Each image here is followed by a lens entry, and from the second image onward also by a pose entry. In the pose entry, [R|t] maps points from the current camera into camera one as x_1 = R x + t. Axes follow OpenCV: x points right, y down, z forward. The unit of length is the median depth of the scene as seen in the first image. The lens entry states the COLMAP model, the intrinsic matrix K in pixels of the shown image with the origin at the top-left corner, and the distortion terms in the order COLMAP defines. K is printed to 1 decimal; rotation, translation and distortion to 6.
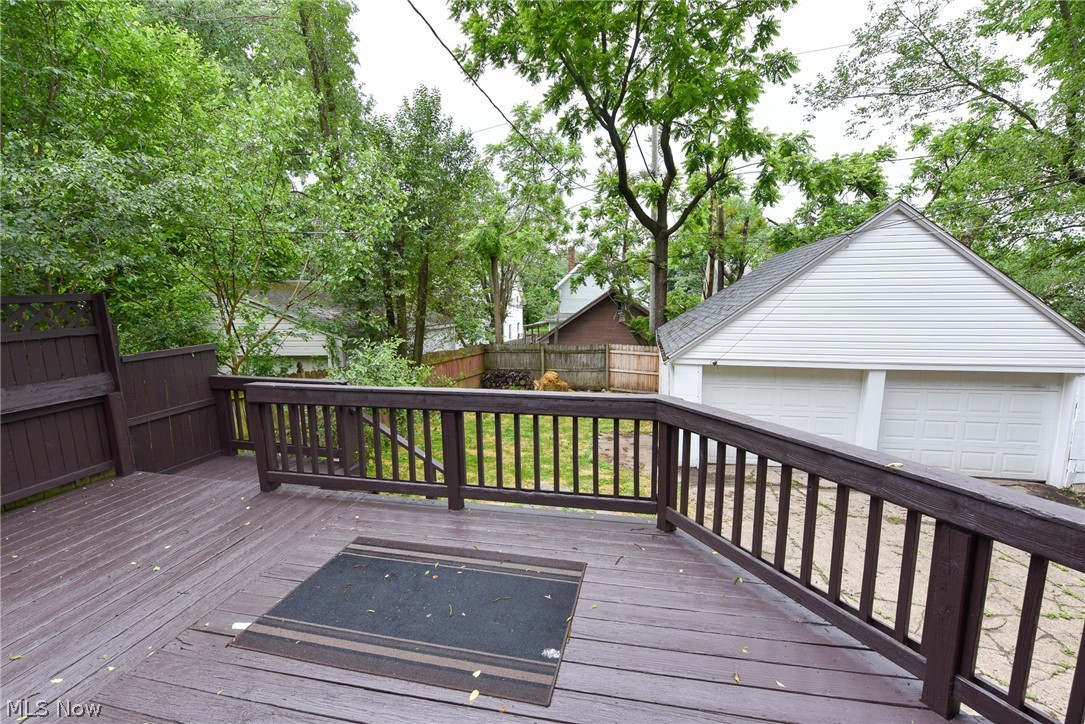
lens RADIAL K [[472.0, 0, 544.3], [0, 472.0, 364.3], [0, 0, 1]] dist [-0.014125, -0.000950]
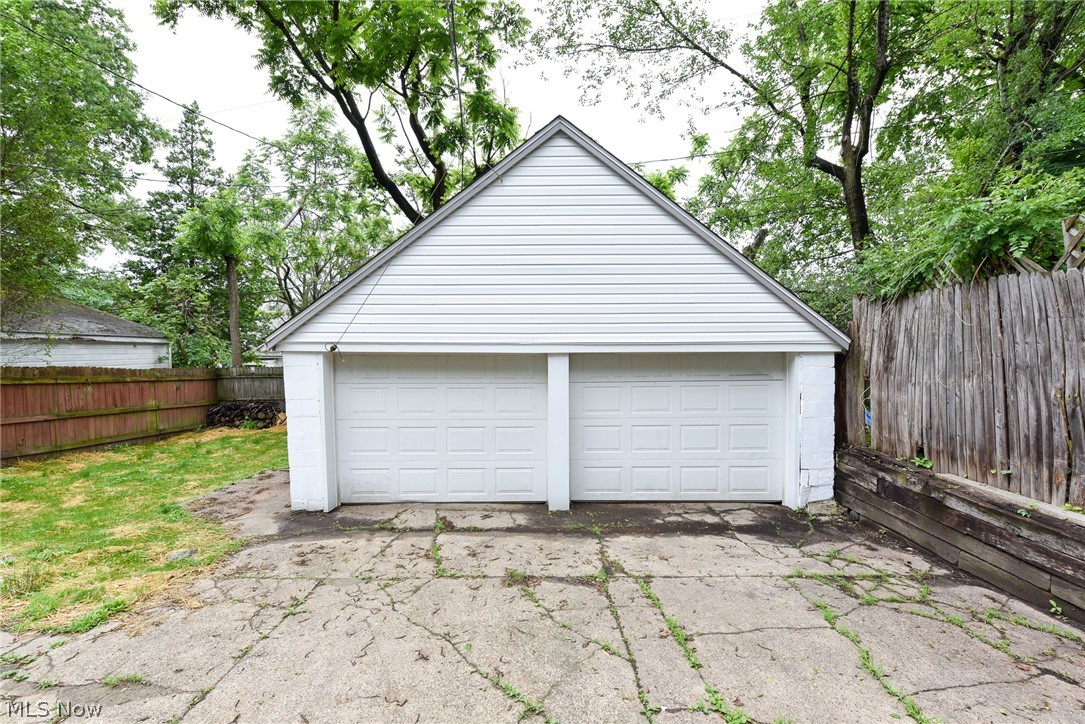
lens RADIAL K [[472.0, 0, 544.3], [0, 472.0, 364.3], [0, 0, 1]] dist [-0.014125, -0.000950]
pose [[0.978639, 0.000398, 0.205586, 0.304895], [0.022129, 0.993984, -0.107265, 0.058106], [-0.204392, 0.109523, 0.972743, 0.173444]]
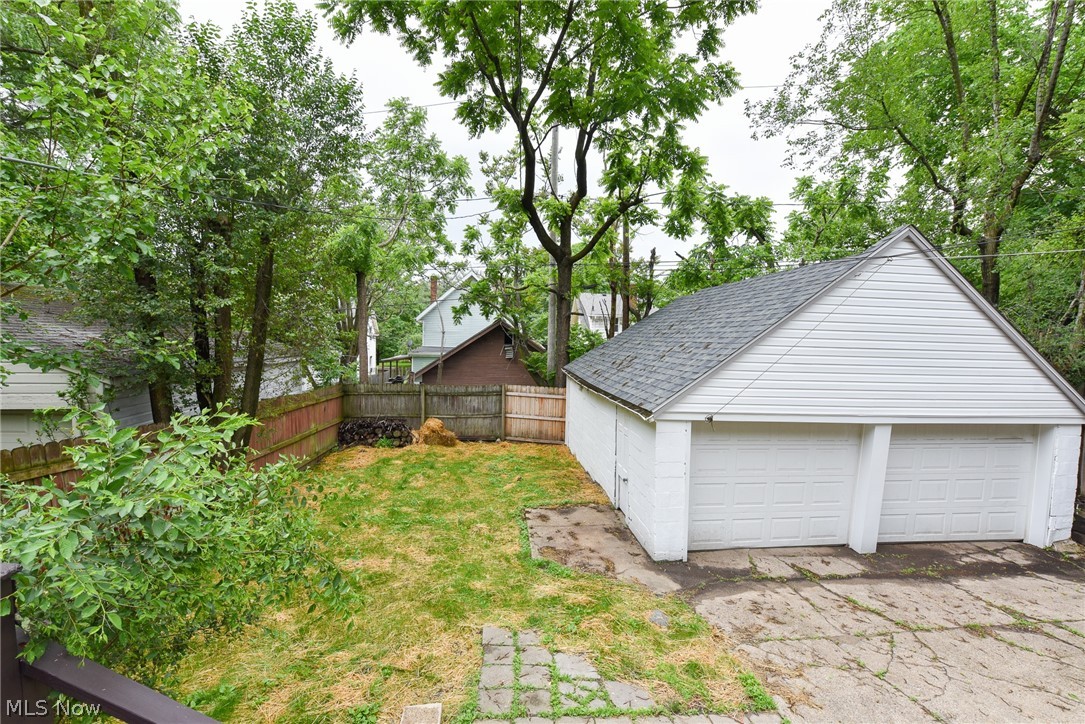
lens RADIAL K [[472.0, 0, 544.3], [0, 472.0, 364.3], [0, 0, 1]] dist [-0.014125, -0.000950]
pose [[0.950473, 0.015876, 0.310400, -0.070127], [0.007217, 0.997298, -0.073109, -0.020923], [-0.310722, 0.071729, 0.947790, 0.218016]]
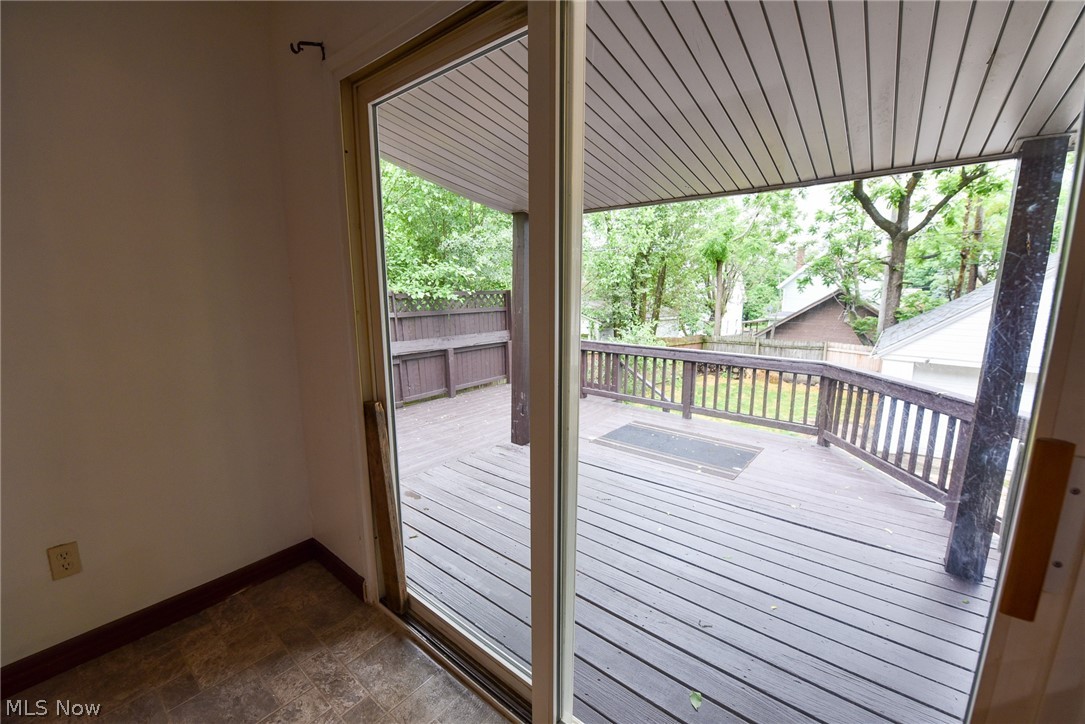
lens RADIAL K [[429.4, 0, 544.7], [0, 429.4, 366.3], [0, 0, 1]] dist [-0.017799, -0.000432]
pose [[0.888247, 0.093765, -0.449694, 0.009942], [-0.080962, 0.995577, 0.047668, 0.020423], [0.452175, -0.005933, 0.891910, -0.160437]]
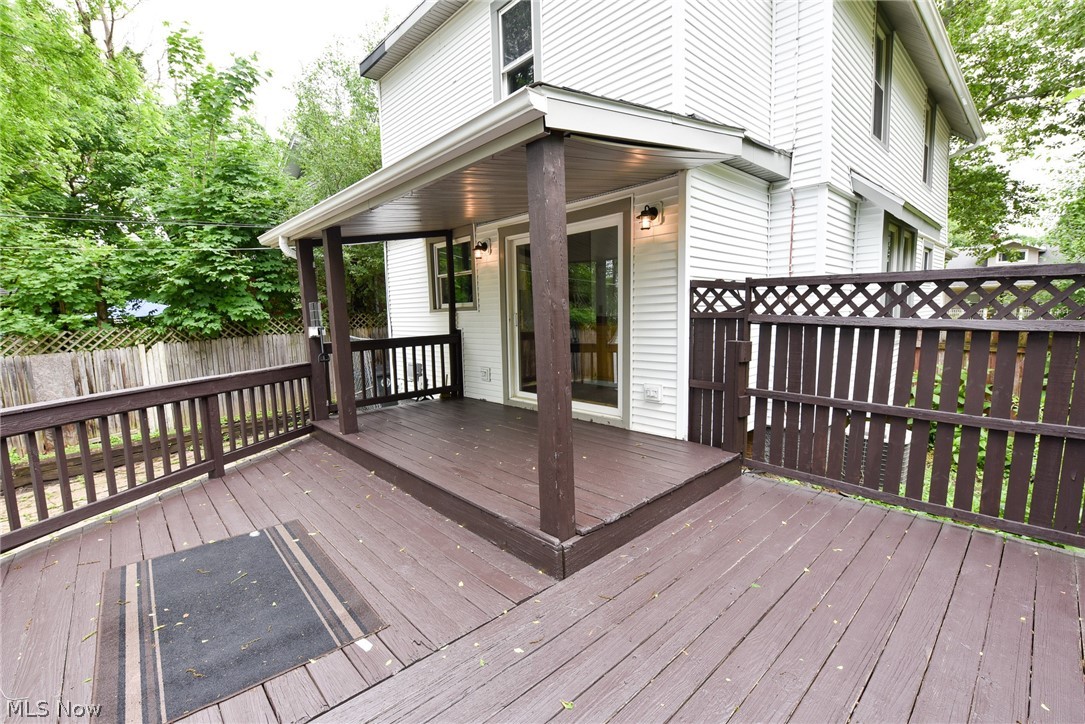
lens RADIAL K [[472.0, 0, 544.3], [0, 472.0, 364.3], [0, 0, 1]] dist [-0.014125, -0.000950]
pose [[-0.812964, -0.040651, 0.580894, -0.229451], [0.112316, 0.967883, 0.224919, -0.018867], [-0.571380, 0.248095, -0.782287, 0.221105]]
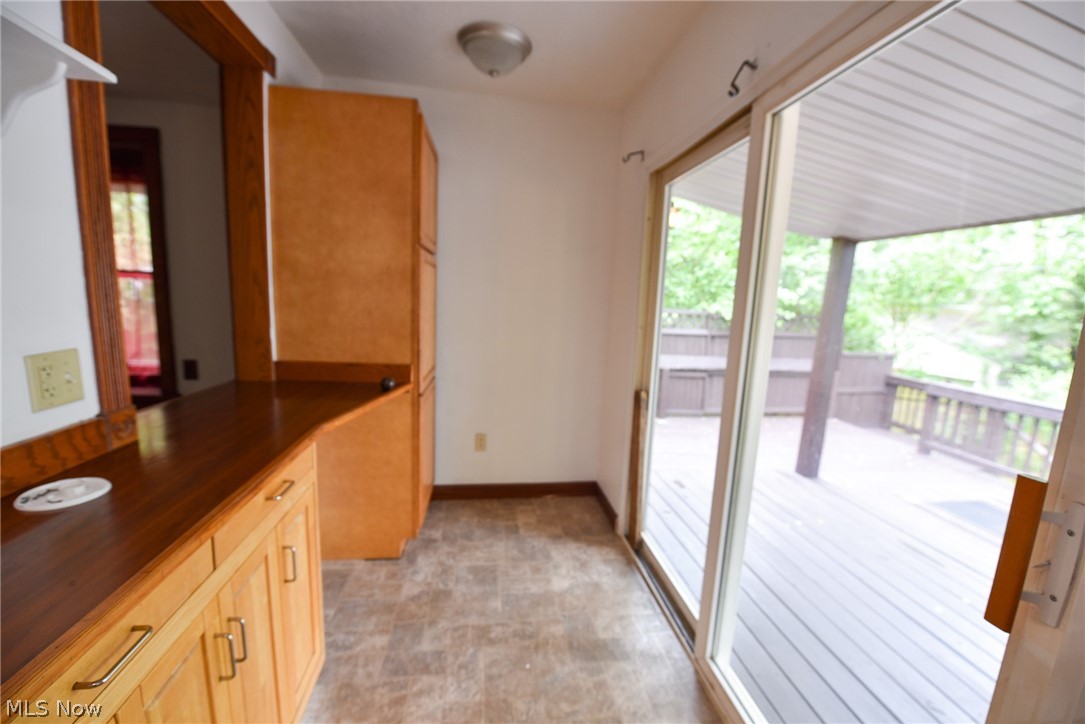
lens RADIAL K [[418.6, 0, 542.5], [0, 418.6, 362.0], [0, 0, 1]] dist [-0.016967, -0.000150]
pose [[0.330391, 0.162225, -0.929798, 0.049534], [-0.185096, 0.977126, 0.104711, 0.019046], [0.925517, 0.137506, 0.352861, -0.170421]]
